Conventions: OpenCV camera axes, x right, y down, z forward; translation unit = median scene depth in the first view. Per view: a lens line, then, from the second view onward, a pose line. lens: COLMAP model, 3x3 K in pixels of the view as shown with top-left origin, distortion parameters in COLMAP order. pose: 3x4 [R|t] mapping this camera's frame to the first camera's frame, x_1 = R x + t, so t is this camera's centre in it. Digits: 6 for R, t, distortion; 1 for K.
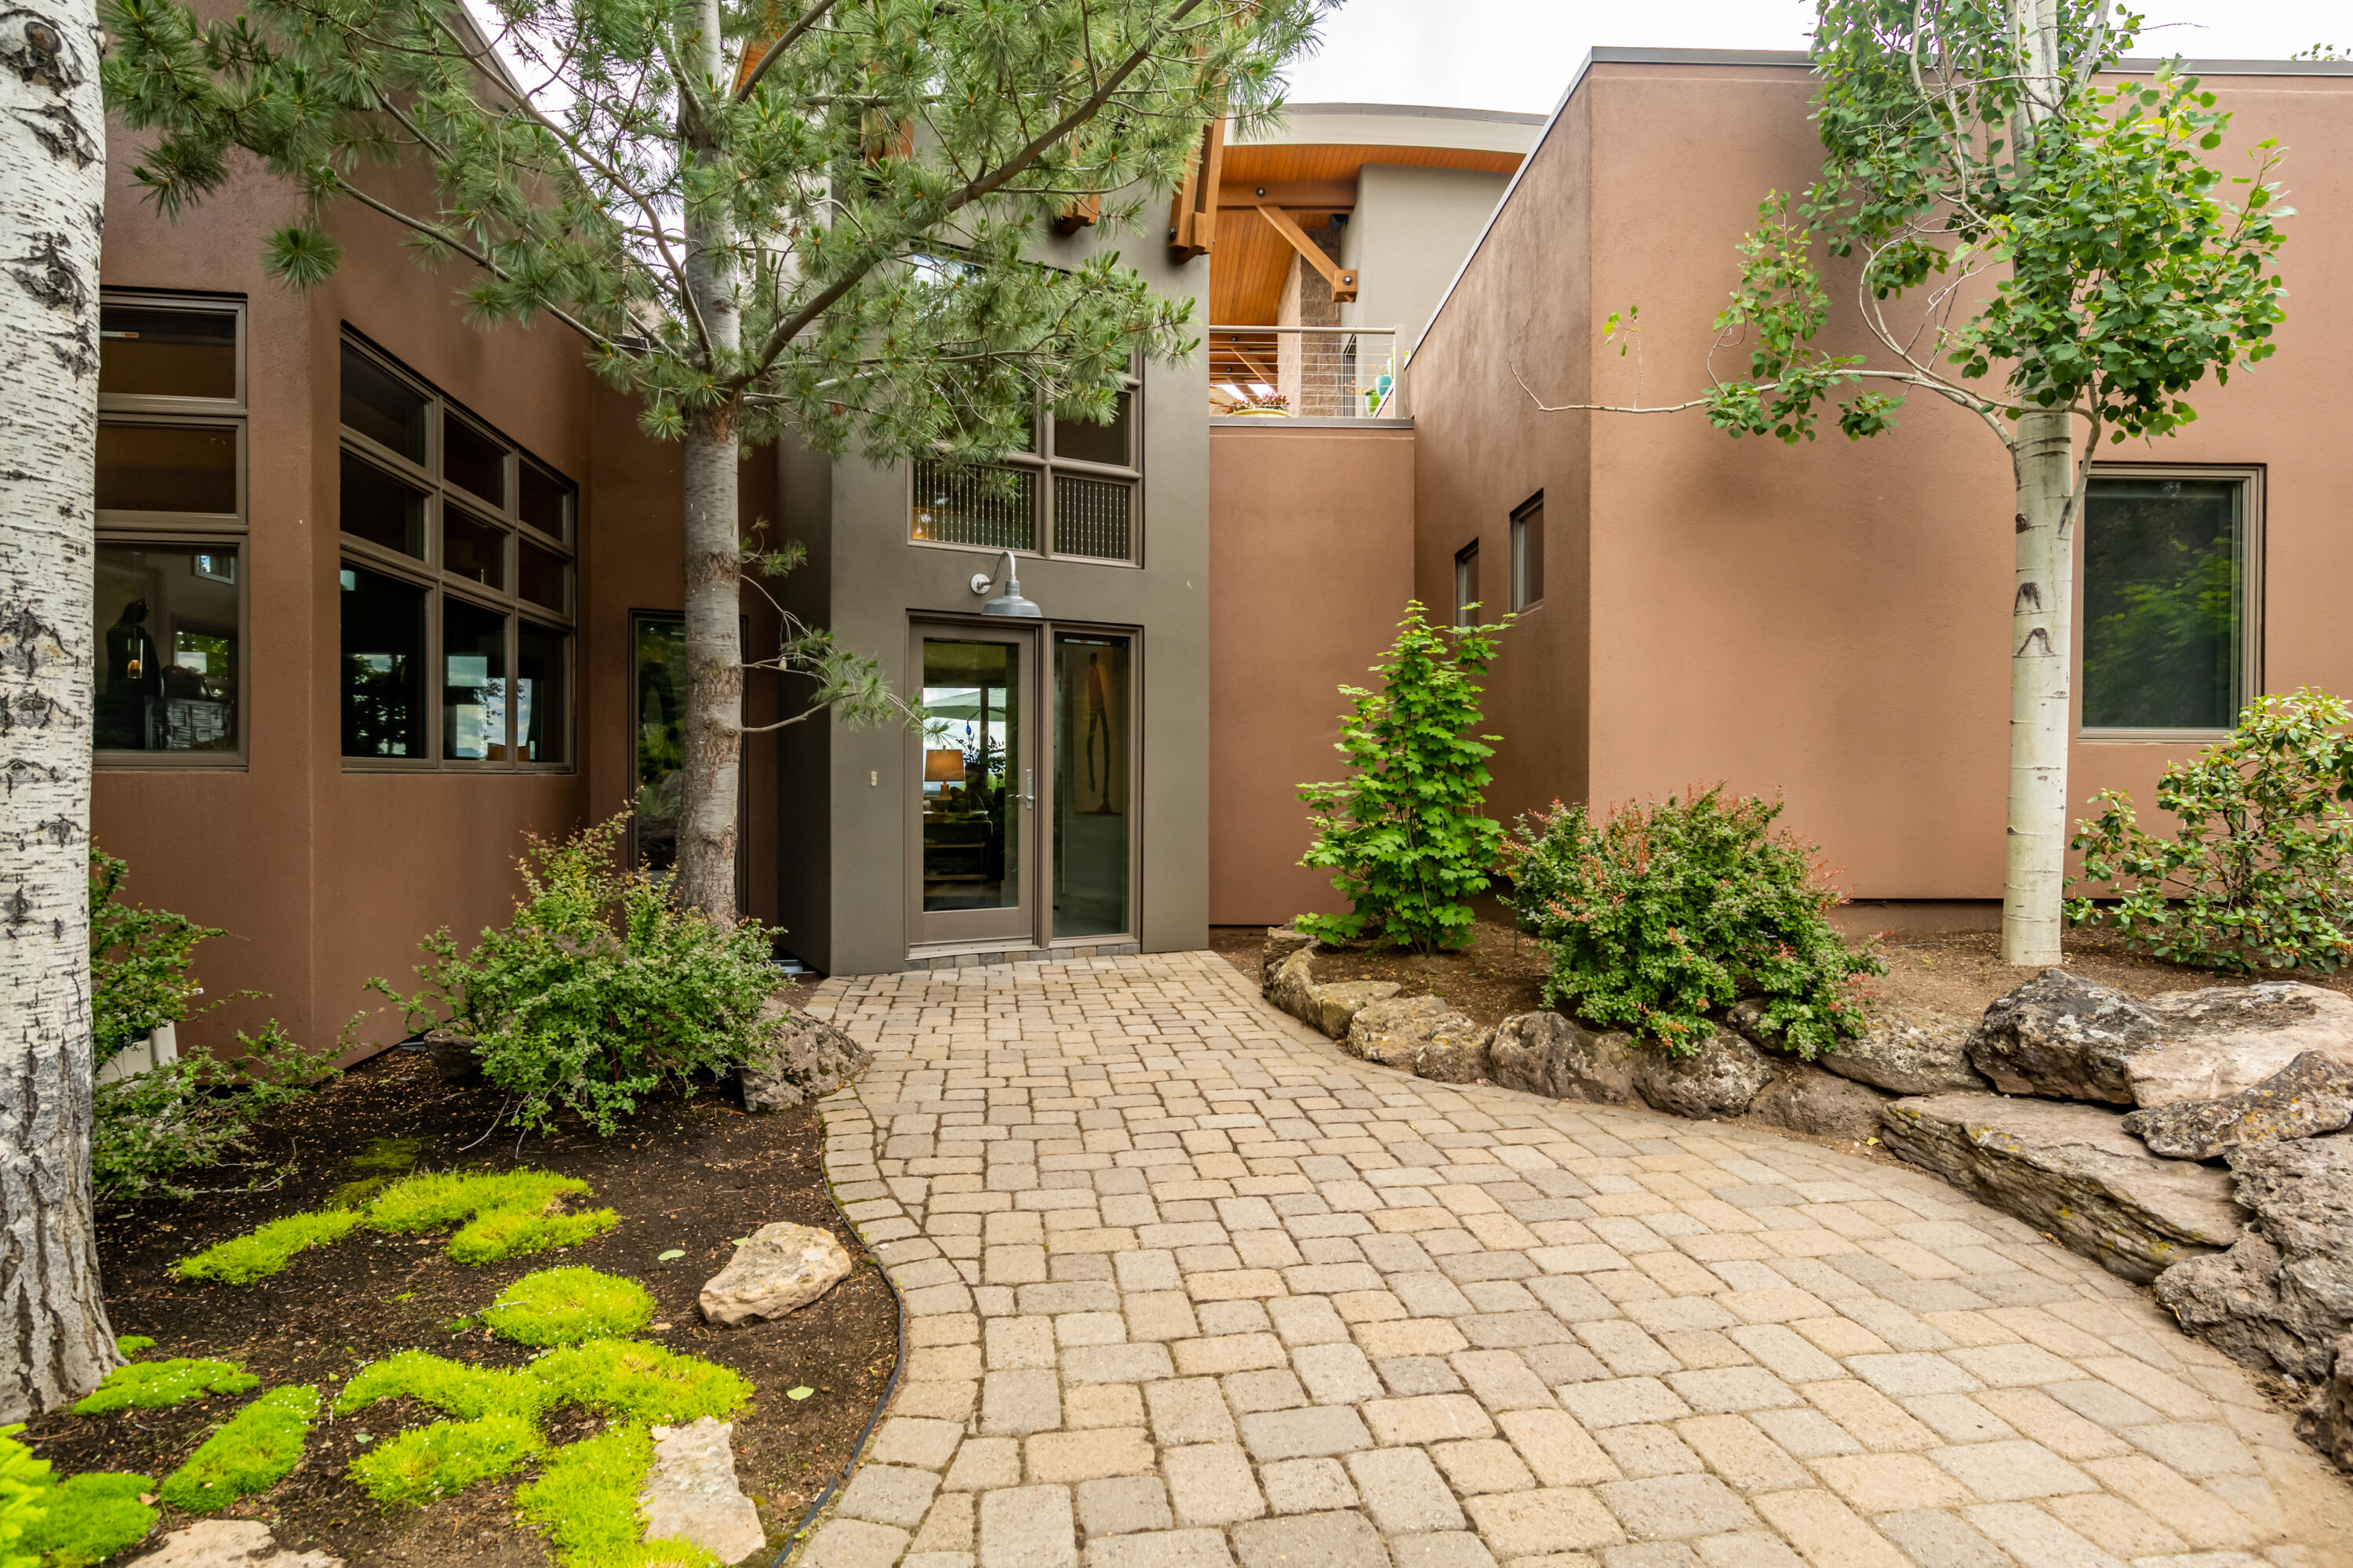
lens RADIAL K [[1195.2, 0, 1177.4], [0, 1195.2, 777.1], [0, 0, 1]] dist [0.003183, 0.001282]
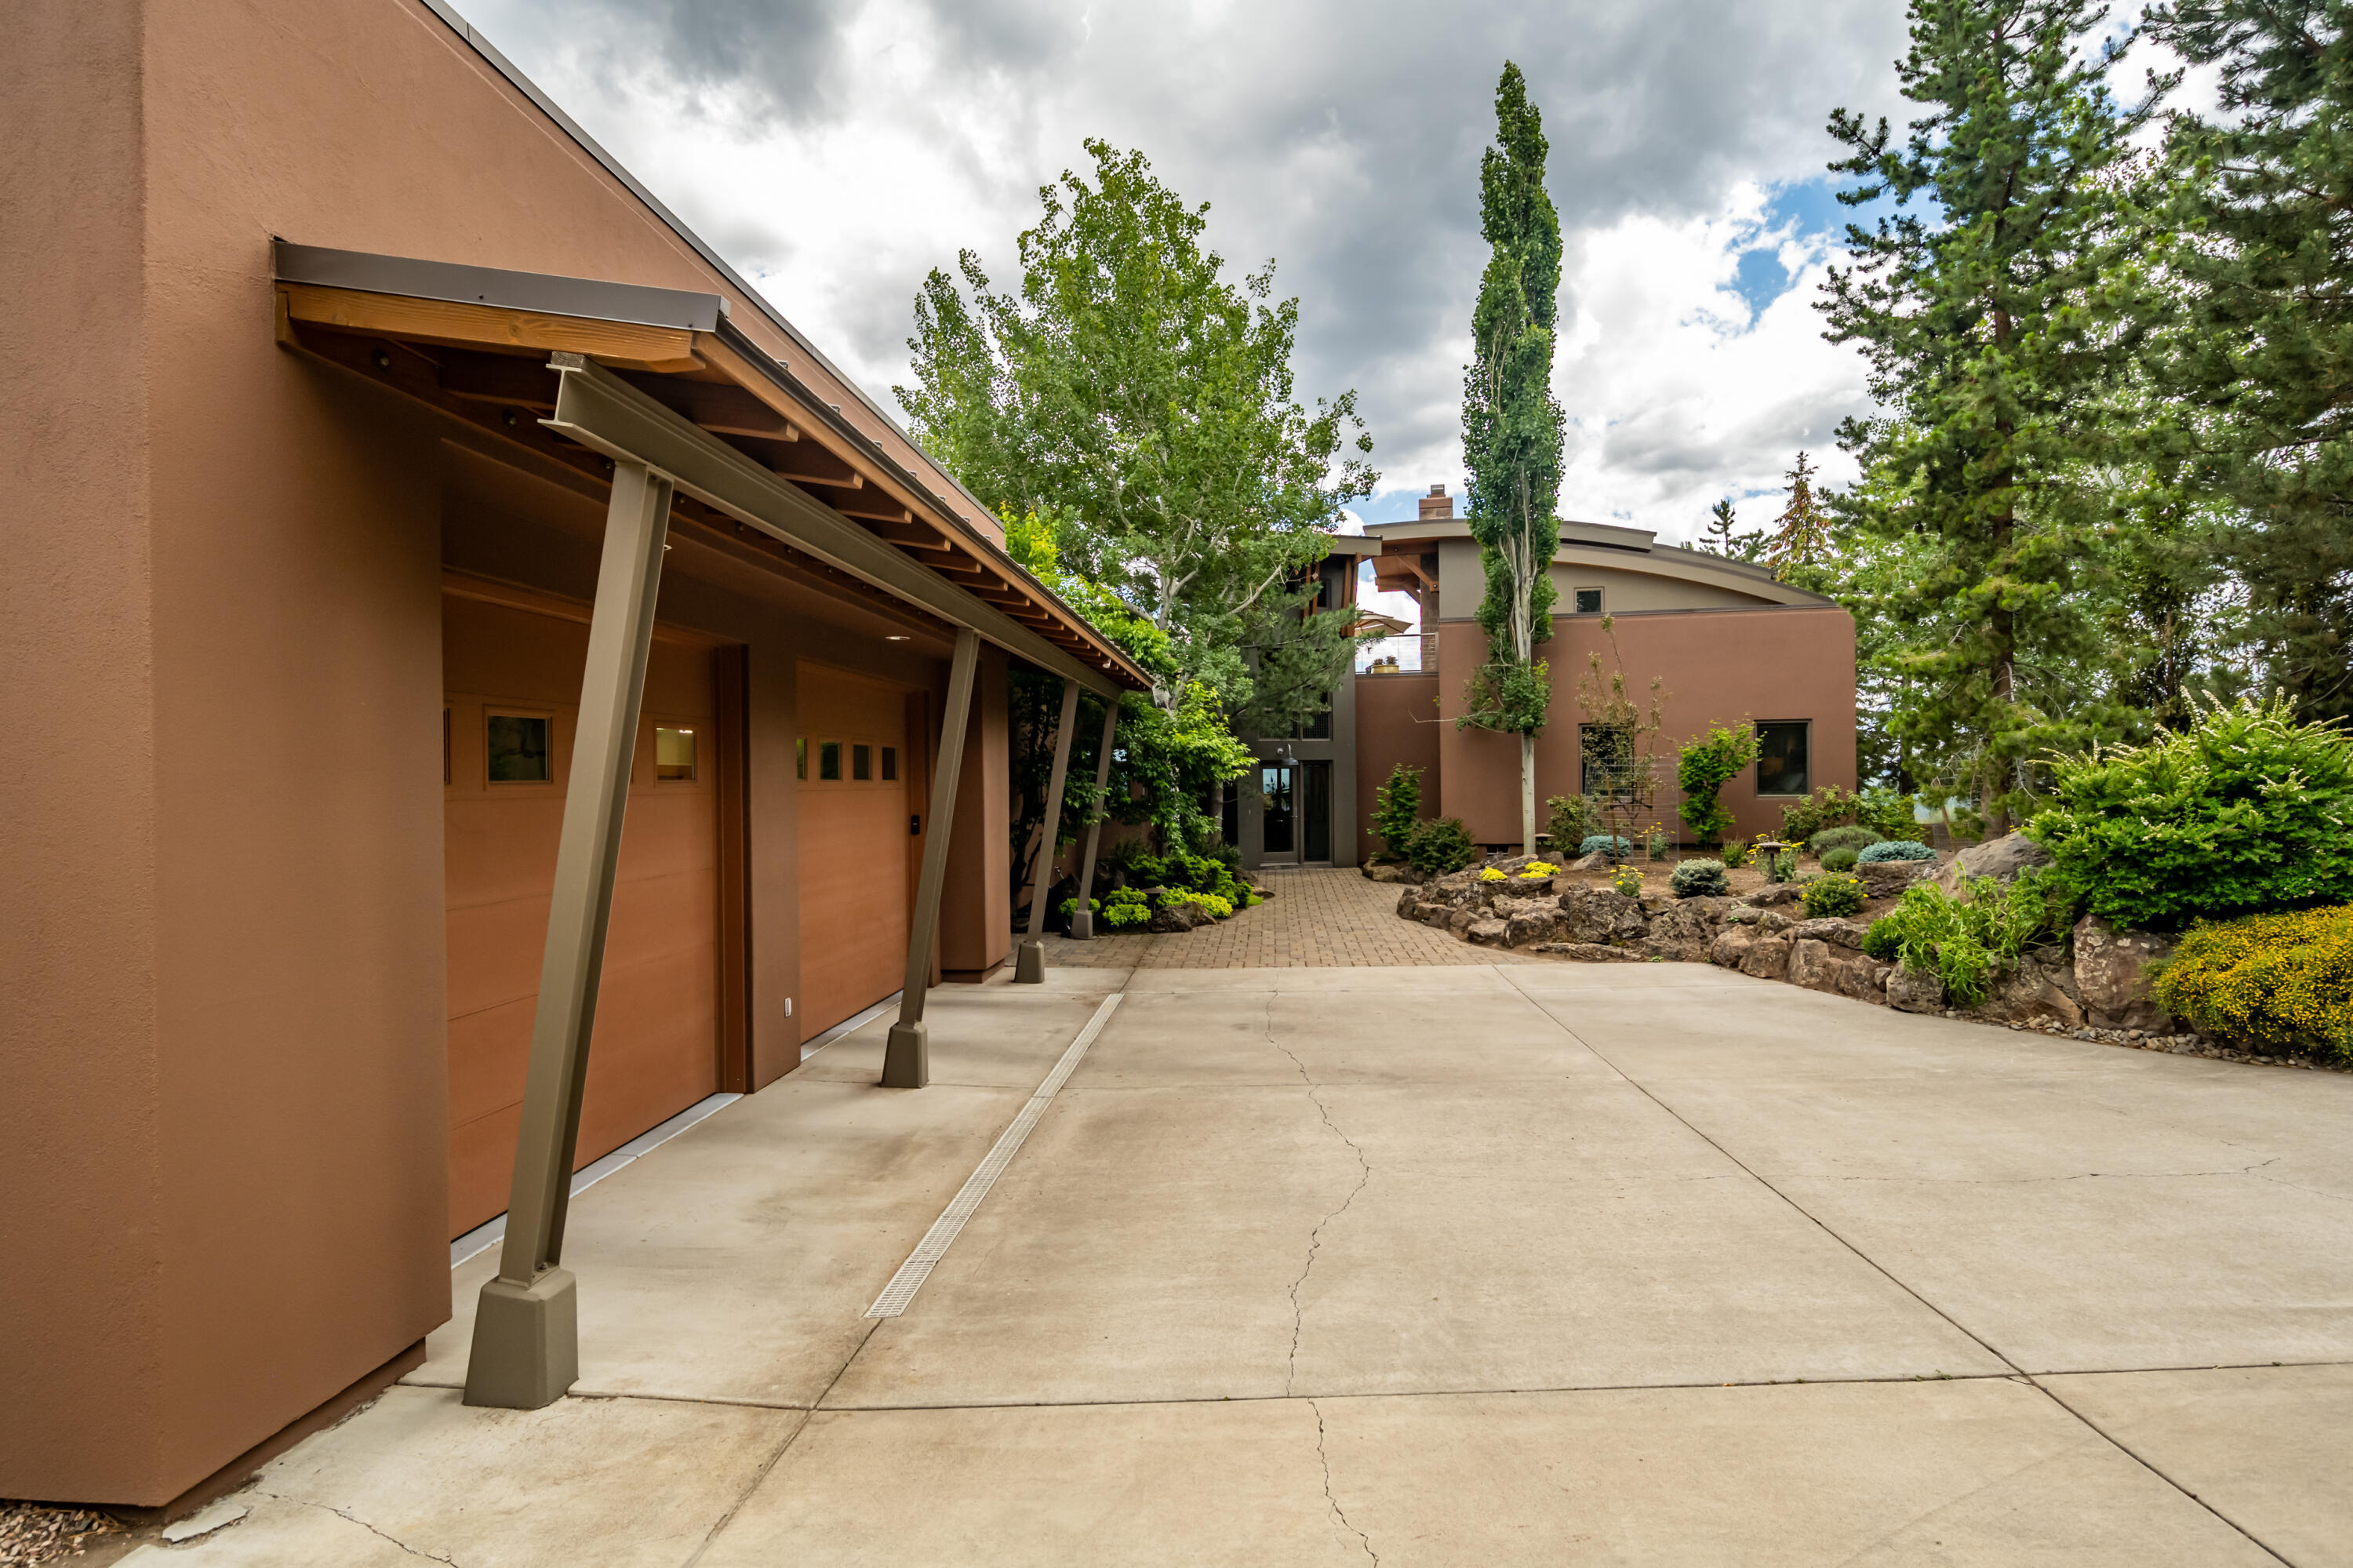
lens RADIAL K [[1182.2, 0, 1173.6], [0, 1182.2, 788.6], [0, 0, 1]] dist [-0.012140, 0.002492]
pose [[0.970369, -0.013421, -0.241254, 0.414076], [0.014942, 0.999878, 0.004473, -0.100988], [0.241165, -0.007945, 0.970452, -2.759130]]
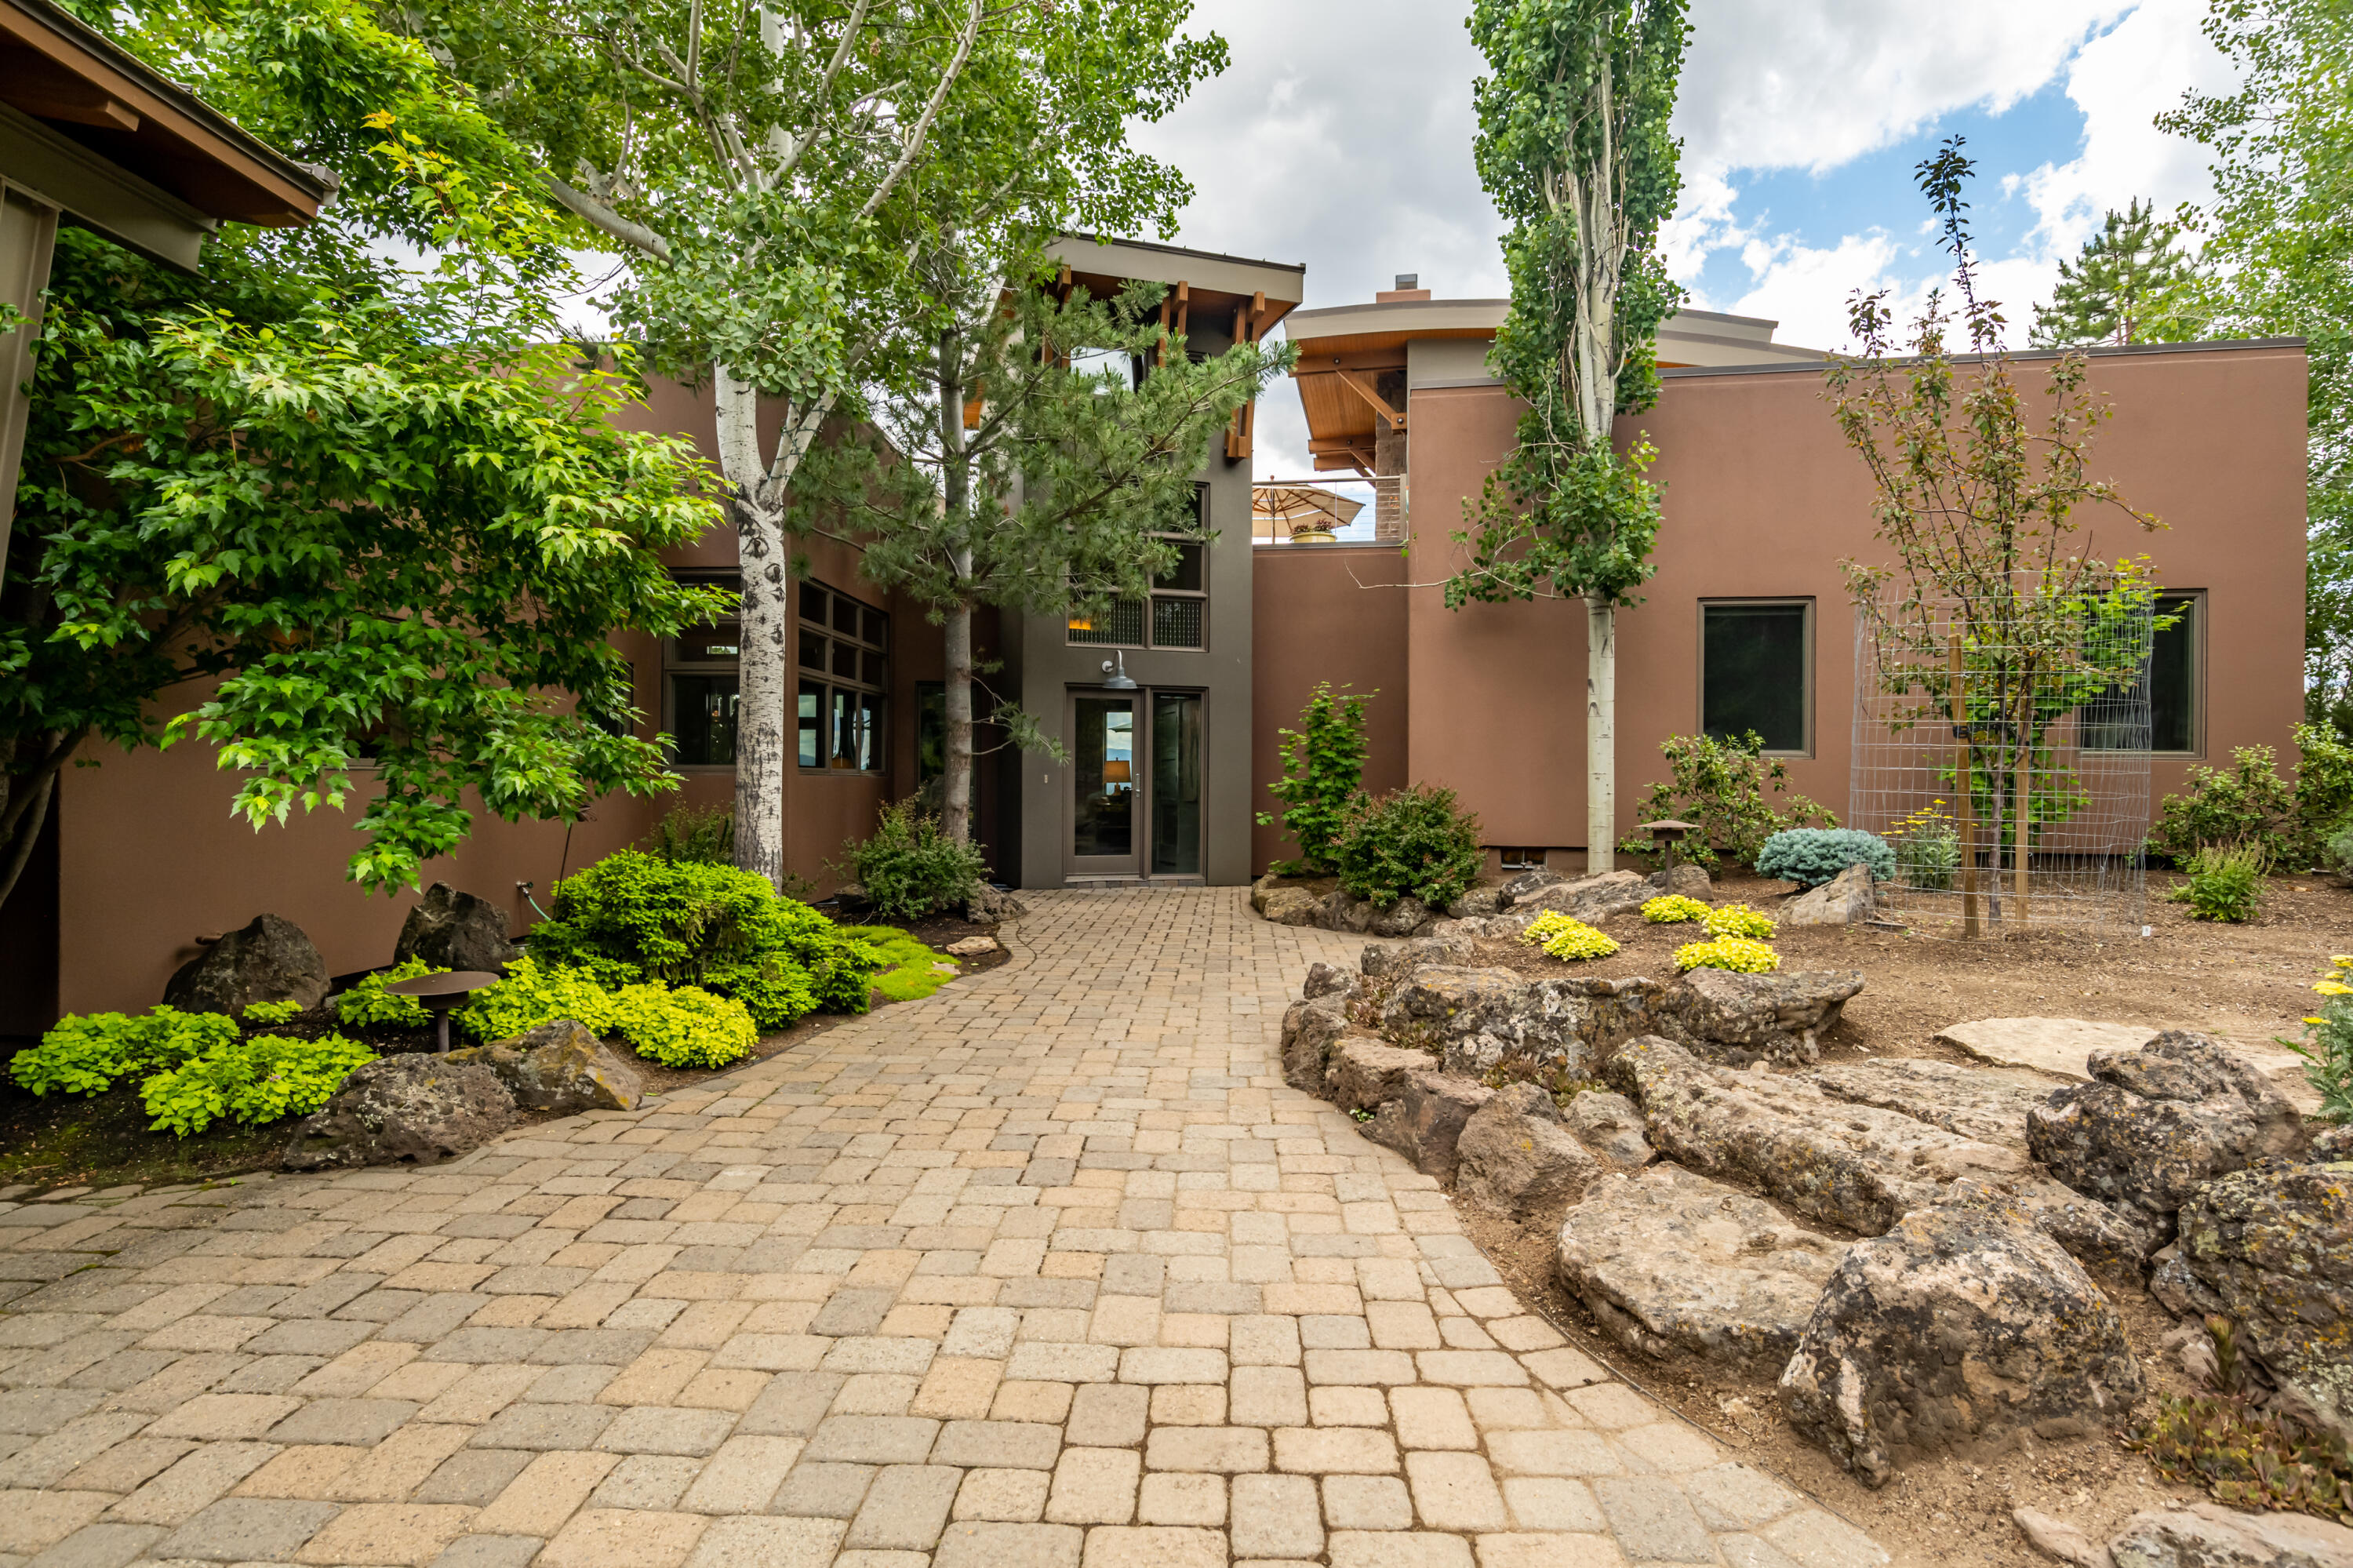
lens RADIAL K [[1182.2, 0, 1173.6], [0, 1182.2, 788.6], [0, 0, 1]] dist [-0.012140, 0.002492]
pose [[0.978388, 0.003565, -0.206747, 0.355481], [-0.002784, 0.999988, 0.004068, 0.008749], [0.206759, -0.003404, 0.978386, -0.820832]]
